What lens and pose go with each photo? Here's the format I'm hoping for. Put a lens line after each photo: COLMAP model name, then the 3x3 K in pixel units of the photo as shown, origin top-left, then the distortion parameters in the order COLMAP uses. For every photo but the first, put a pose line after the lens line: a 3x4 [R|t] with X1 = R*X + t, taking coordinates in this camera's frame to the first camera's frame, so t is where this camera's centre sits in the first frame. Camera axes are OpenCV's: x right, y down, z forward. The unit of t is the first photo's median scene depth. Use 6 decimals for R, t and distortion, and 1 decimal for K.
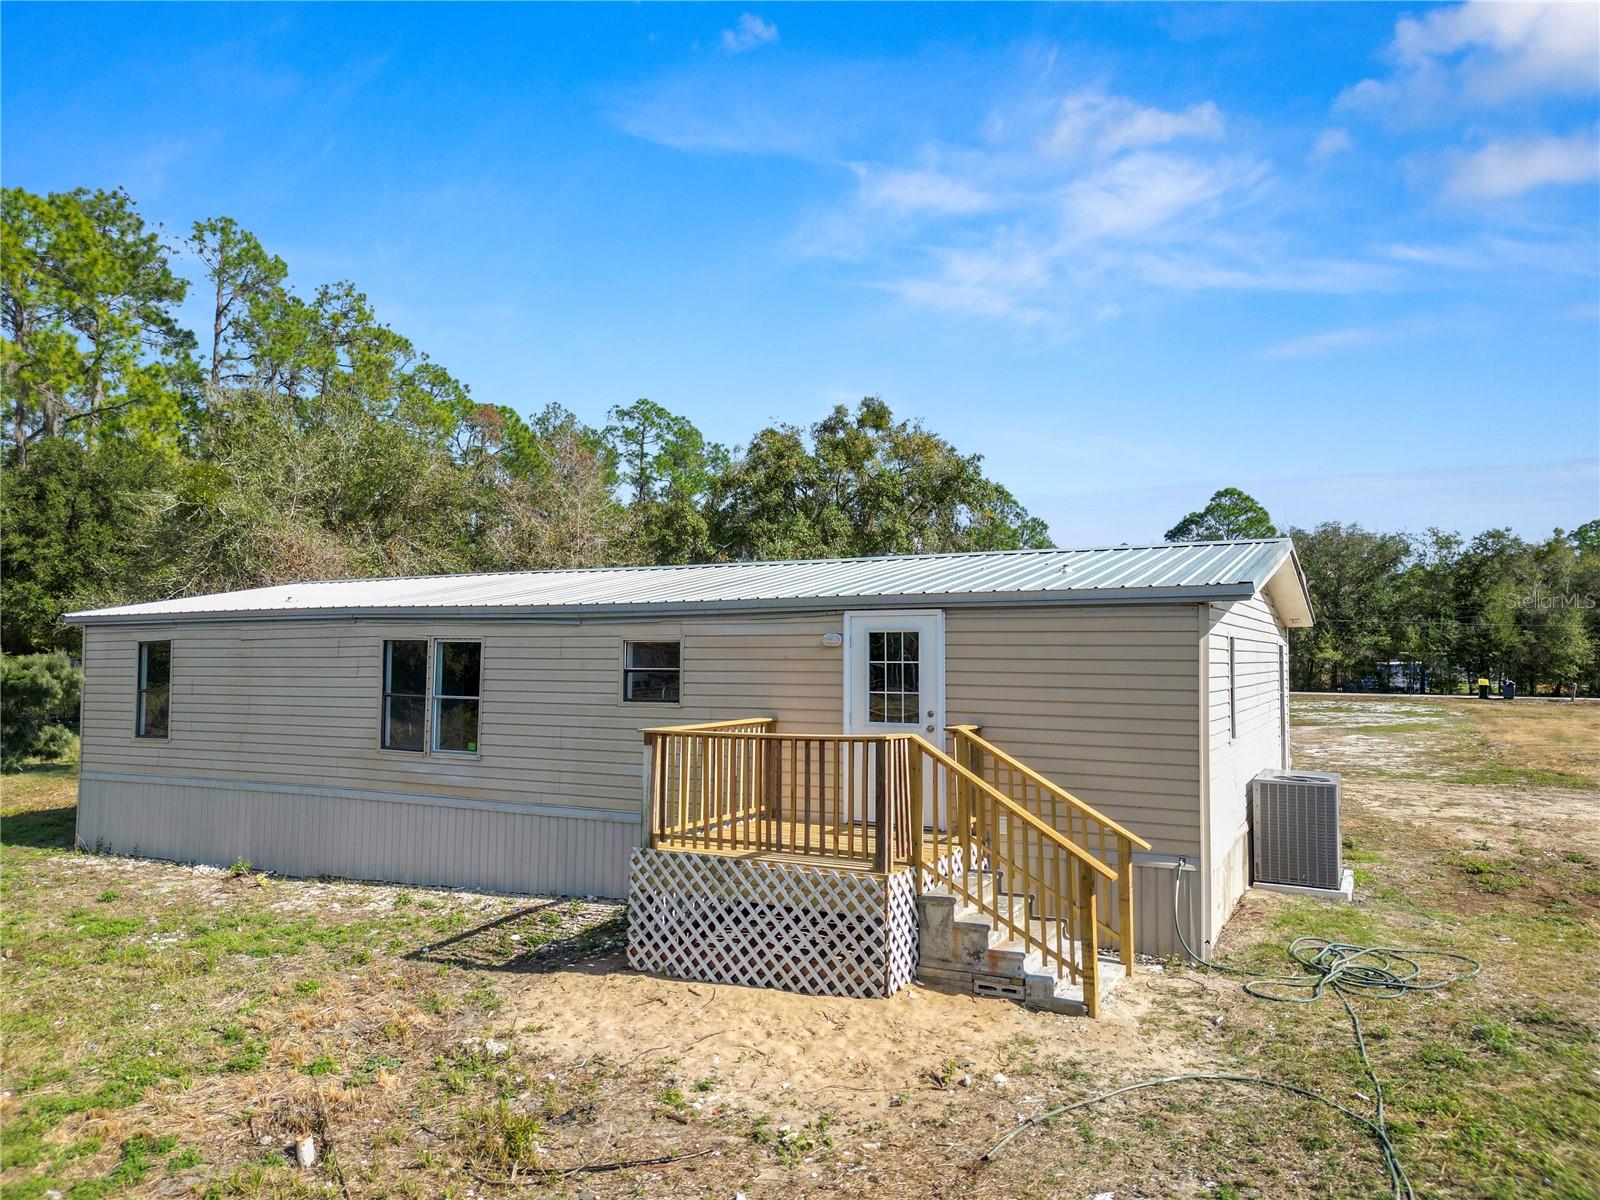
lens RADIAL K [[1116.7, 0, 800.0], [0, 1116.7, 600.0], [0, 0, 1]] dist [0.094335, -0.107554]
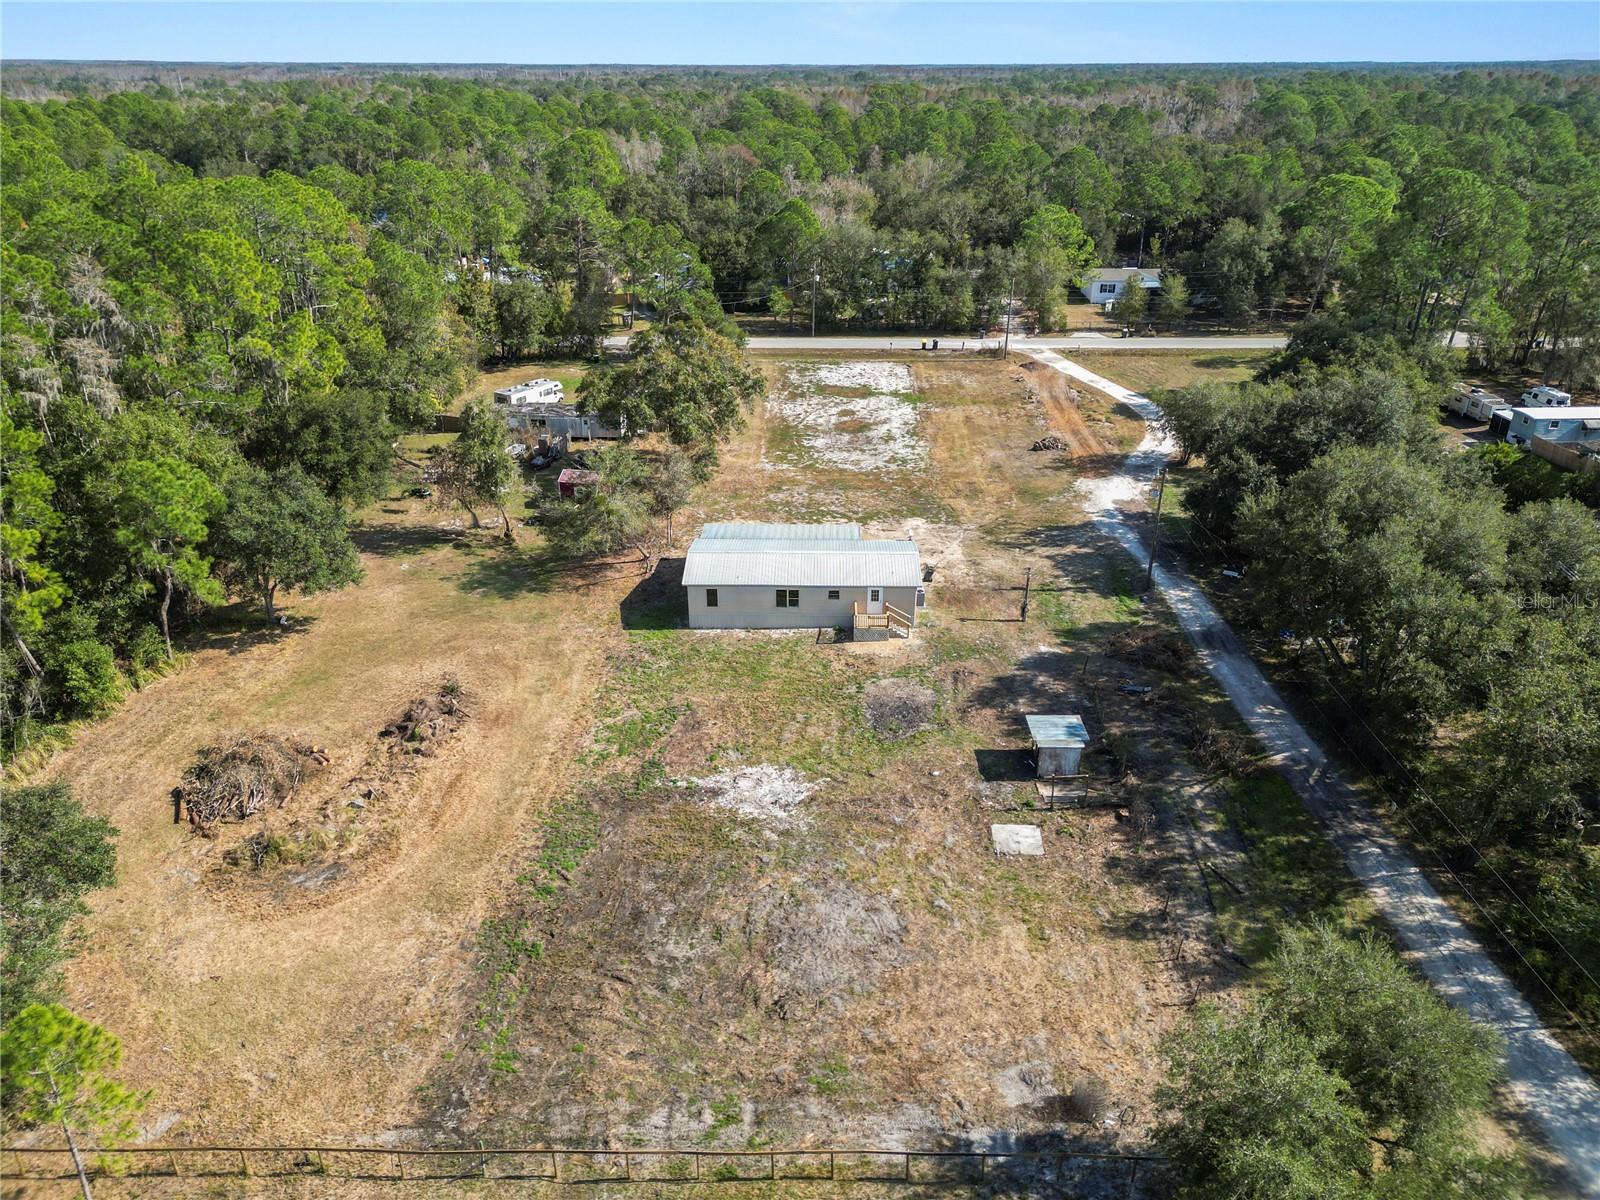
lens RADIAL K [[1116.7, 0, 800.0], [0, 1116.7, 600.0], [0, 0, 1]] dist [0.094335, -0.107554]
pose [[0.898382, -0.191288, 0.395372, -2.765879], [-0.020819, 0.880619, 0.473367, -2.852030], [-0.438722, -0.433496, 0.787150, -3.847426]]
